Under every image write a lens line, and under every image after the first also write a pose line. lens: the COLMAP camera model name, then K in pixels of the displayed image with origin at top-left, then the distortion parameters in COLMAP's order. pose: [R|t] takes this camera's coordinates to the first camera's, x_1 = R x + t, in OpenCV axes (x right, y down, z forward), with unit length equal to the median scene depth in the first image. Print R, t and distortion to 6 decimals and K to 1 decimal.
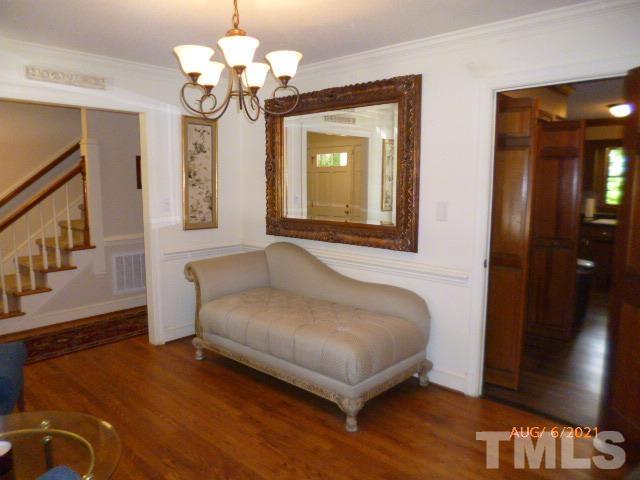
lens RADIAL K [[464.8, 0, 320.0], [0, 464.8, 240.0], [0, 0, 1]] dist [0.000669, -0.072214]
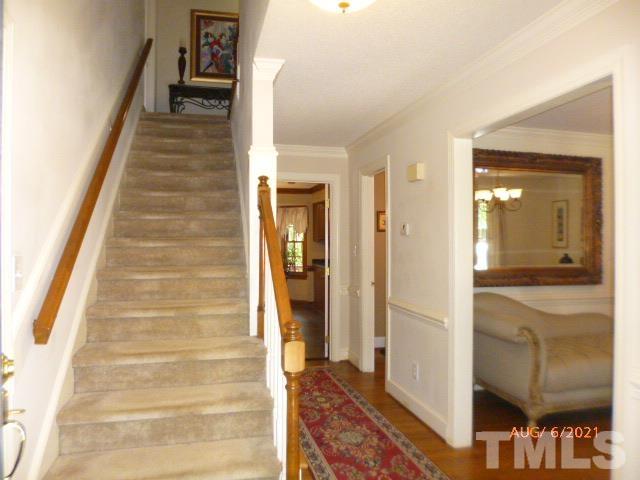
lens RADIAL K [[464.8, 0, 320.0], [0, 464.8, 240.0], [0, 0, 1]] dist [0.000669, -0.072214]
pose [[0.544430, 0.008659, 0.838762, -1.235457], [0.106973, 0.991065, -0.079666, -0.073666], [-0.831957, 0.133097, 0.538639, 0.843527]]
